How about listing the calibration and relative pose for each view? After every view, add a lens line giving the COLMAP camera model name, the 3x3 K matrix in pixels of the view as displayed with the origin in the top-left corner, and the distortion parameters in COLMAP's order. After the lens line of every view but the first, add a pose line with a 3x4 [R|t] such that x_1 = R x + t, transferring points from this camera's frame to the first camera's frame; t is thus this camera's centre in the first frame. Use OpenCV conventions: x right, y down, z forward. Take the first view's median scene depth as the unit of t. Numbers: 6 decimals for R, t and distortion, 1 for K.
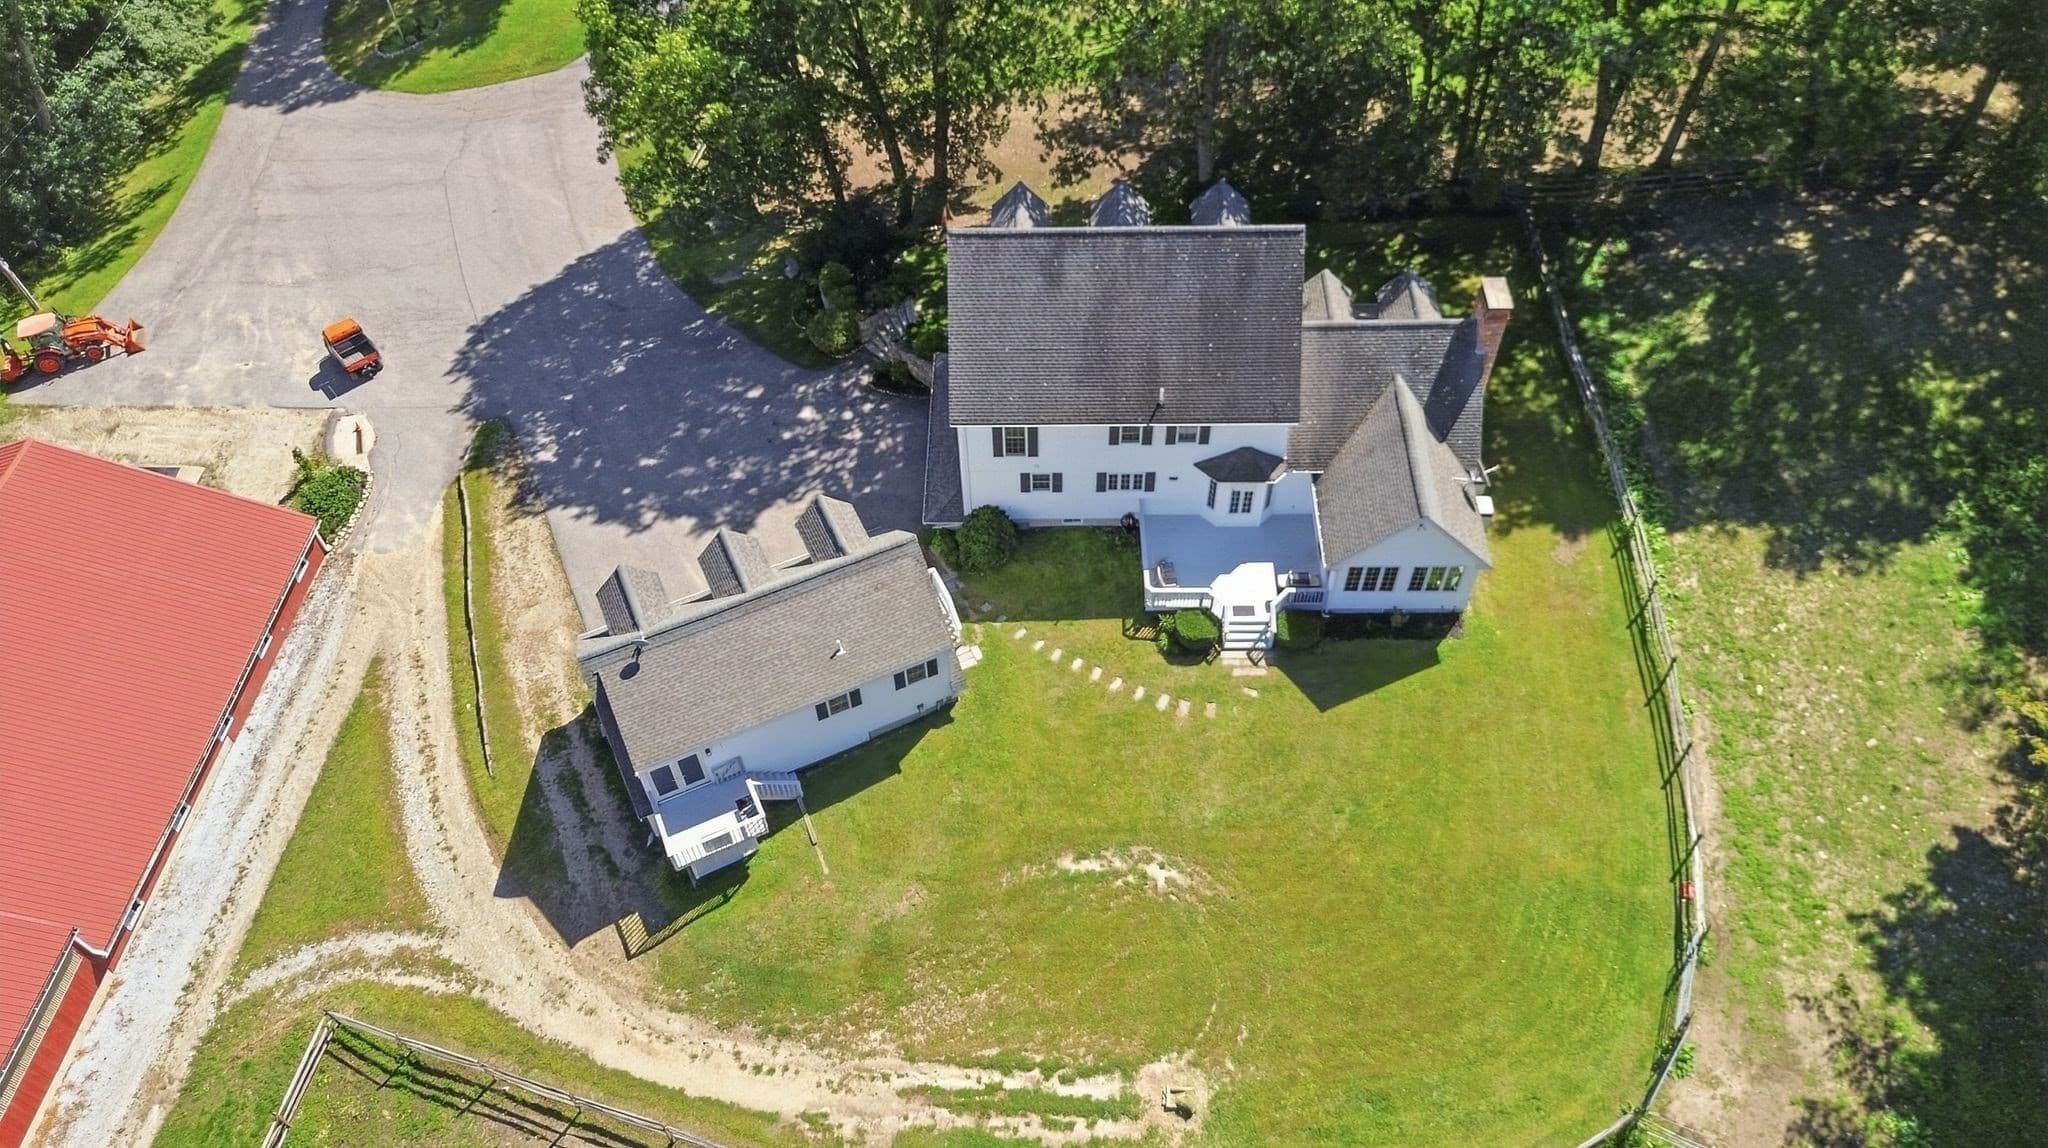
lens RADIAL K [[1411.6, 0, 1007.2], [0, 1411.6, 535.1], [0, 0, 1]] dist [0.082267, -0.070566]
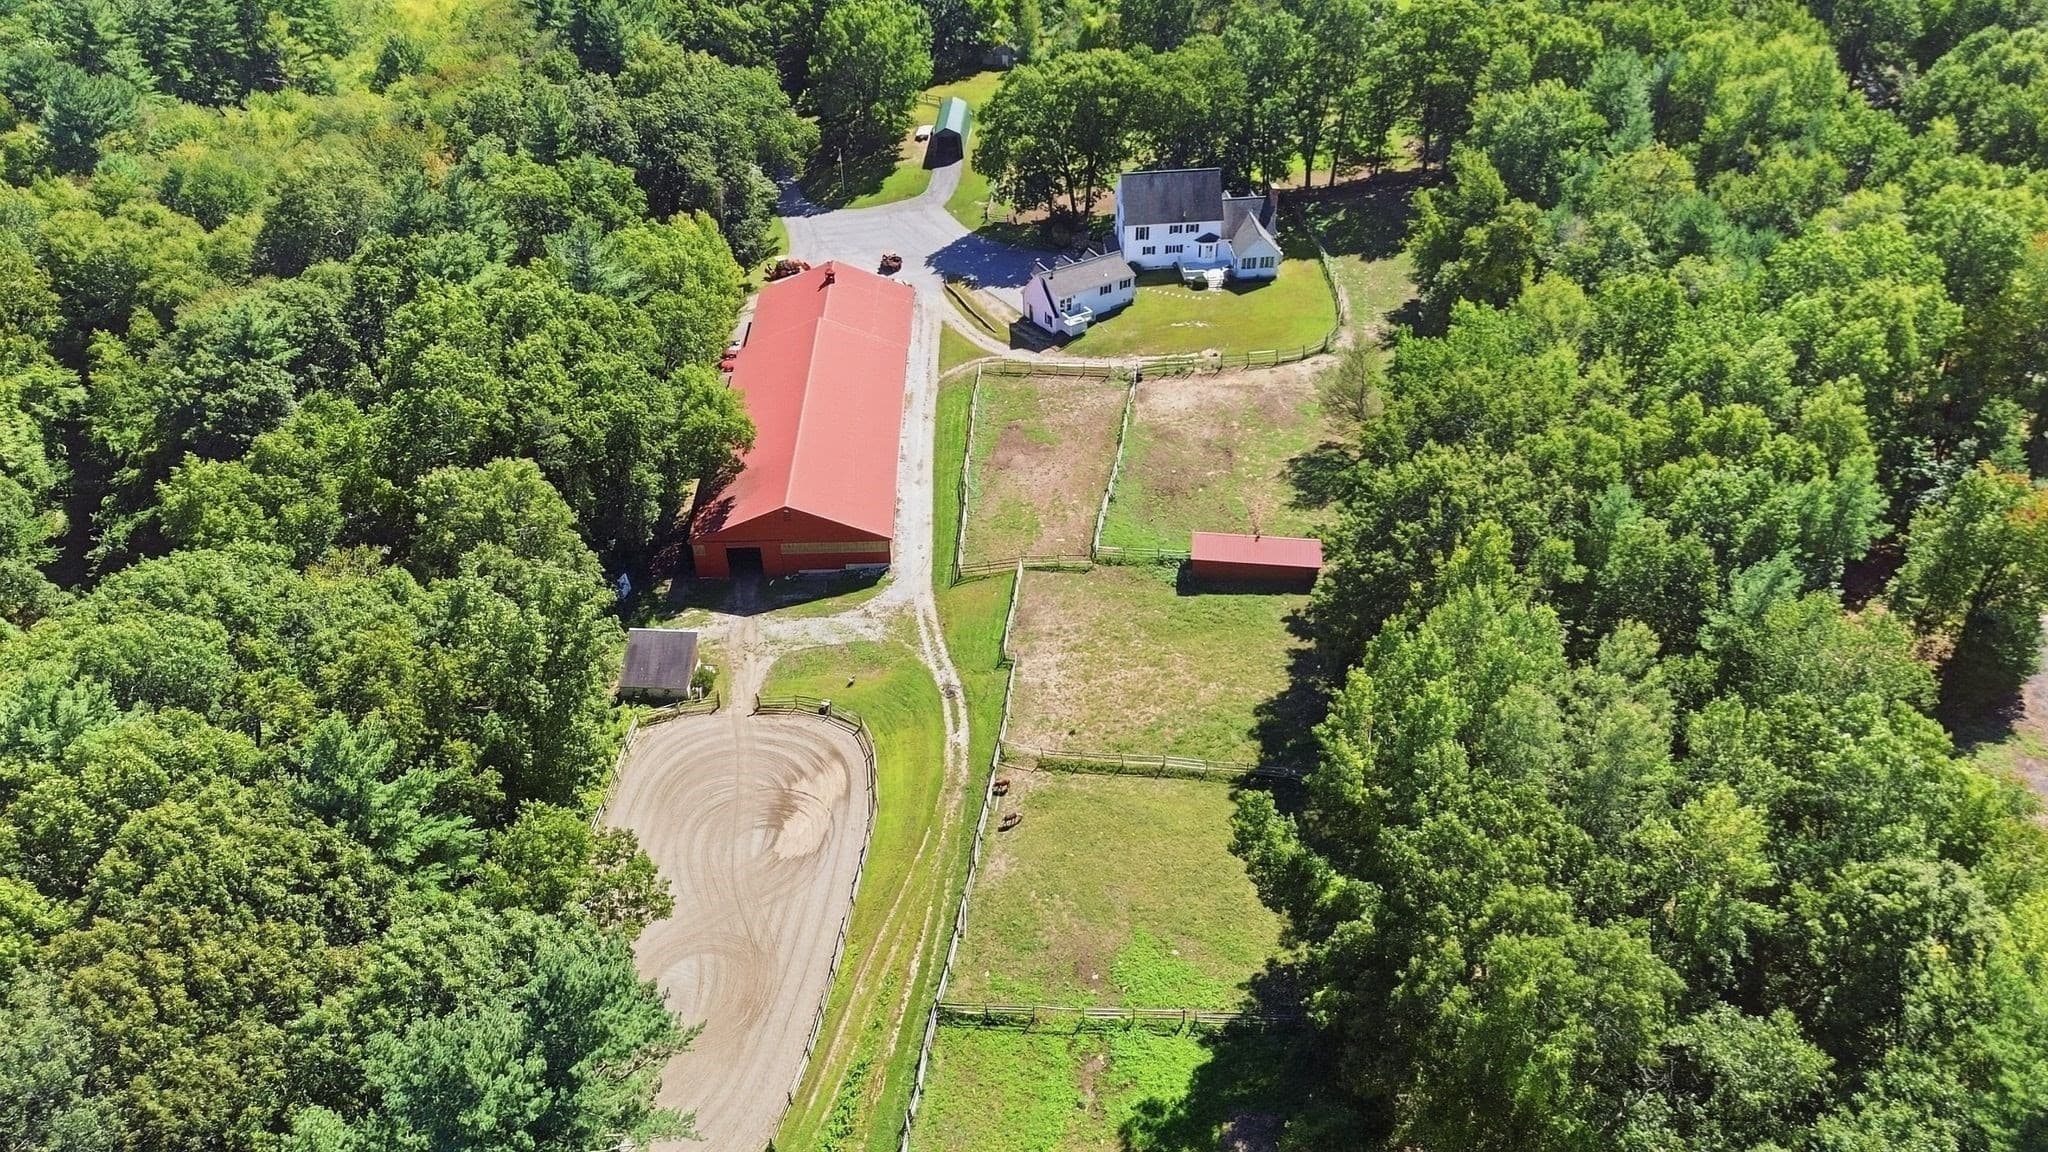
lens RADIAL K [[1469.5, 0, 1031.2], [0, 1469.5, 588.2], [0, 0, 1]] dist [0.089629, -0.120548]
pose [[0.993551, -0.058264, 0.097273, -0.646798], [0.080232, 0.967446, -0.240022, 1.570614], [-0.080122, 0.246278, 0.965882, -2.173325]]
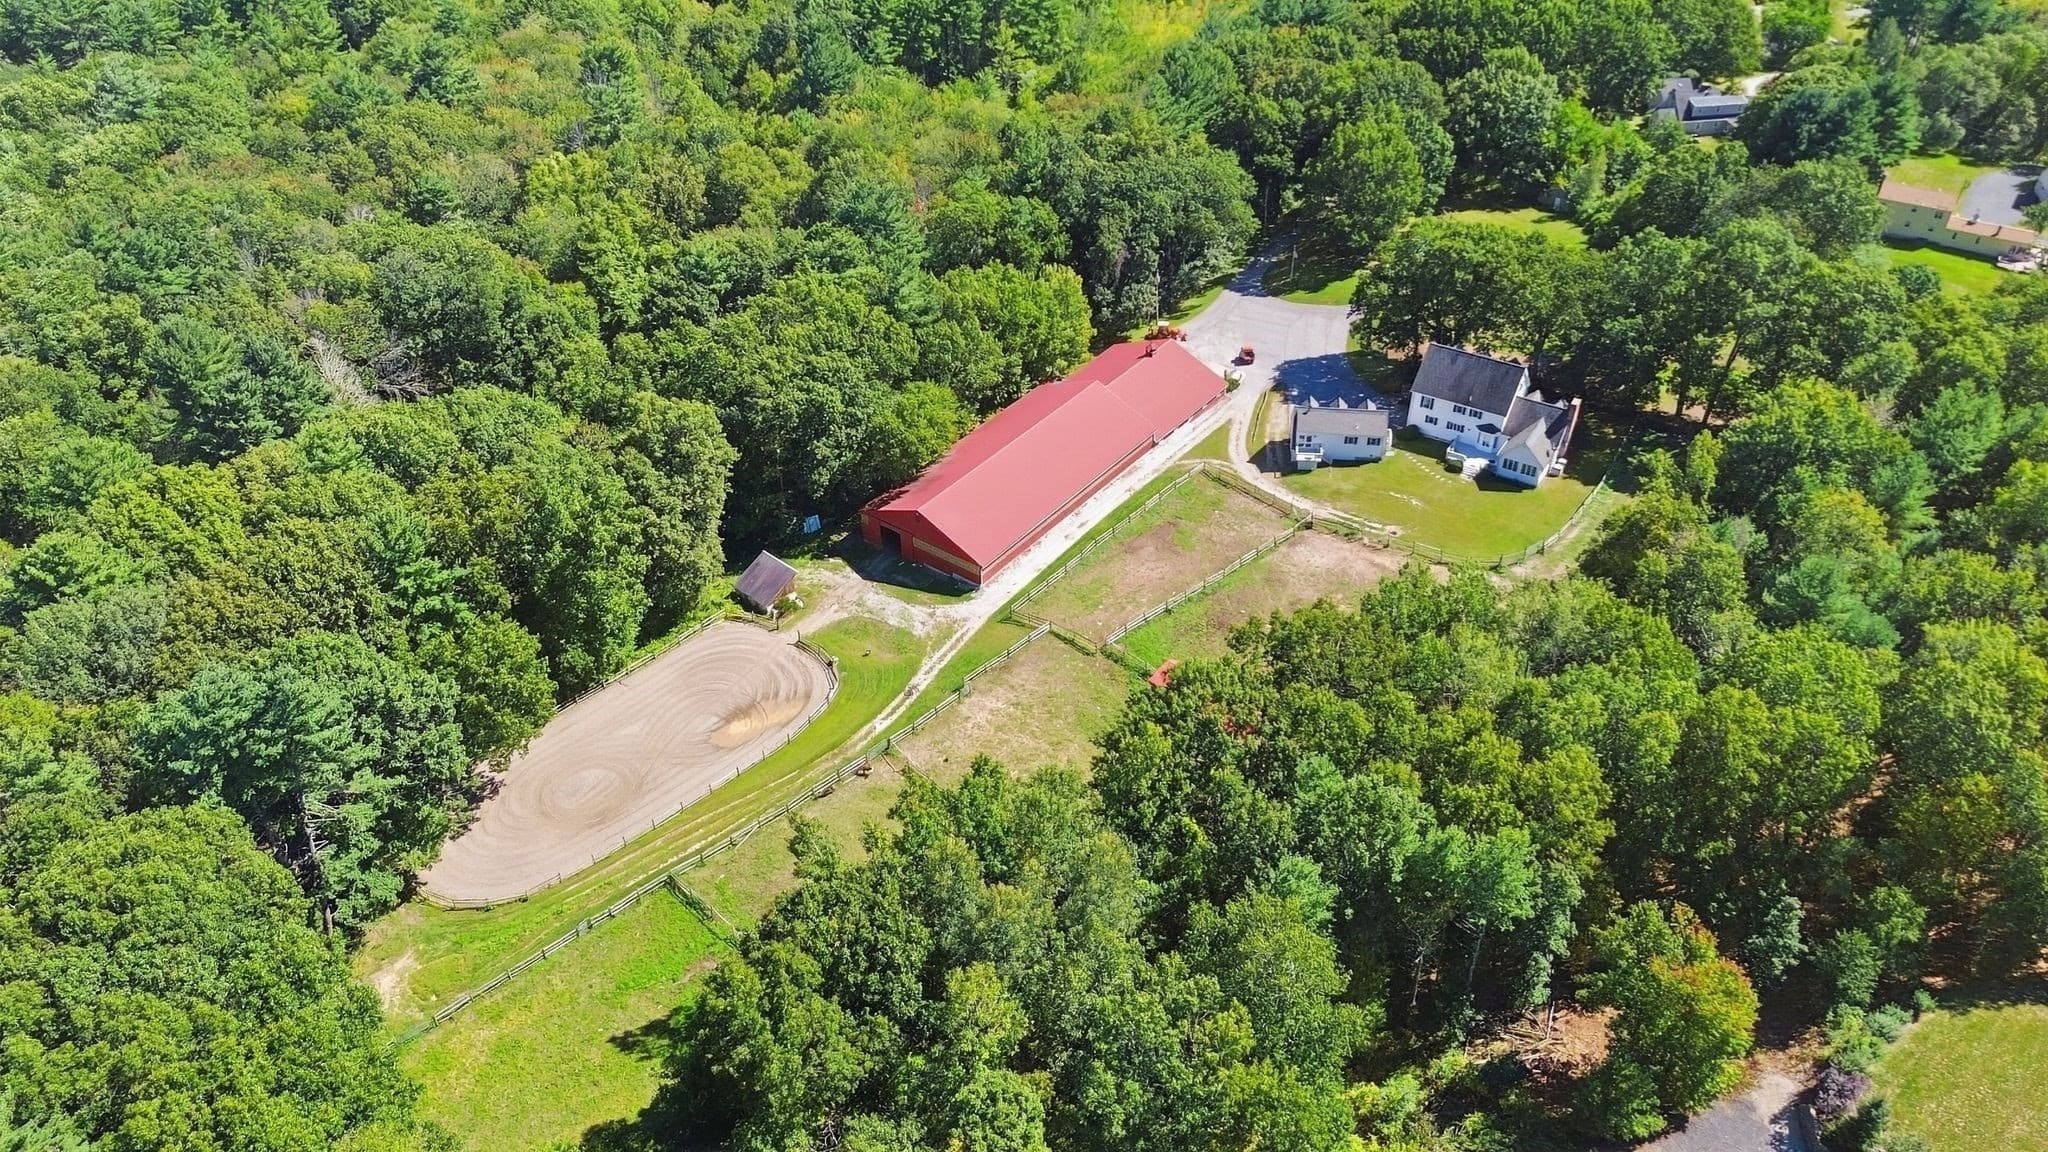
lens RADIAL K [[1469.5, 0, 1031.2], [0, 1469.5, 588.2], [0, 0, 1]] dist [0.089629, -0.120548]
pose [[0.846287, 0.337381, -0.412278, 0.835492], [-0.425104, 0.894104, -0.140940, 1.269767], [0.321069, 0.294537, 0.900090, -2.469393]]
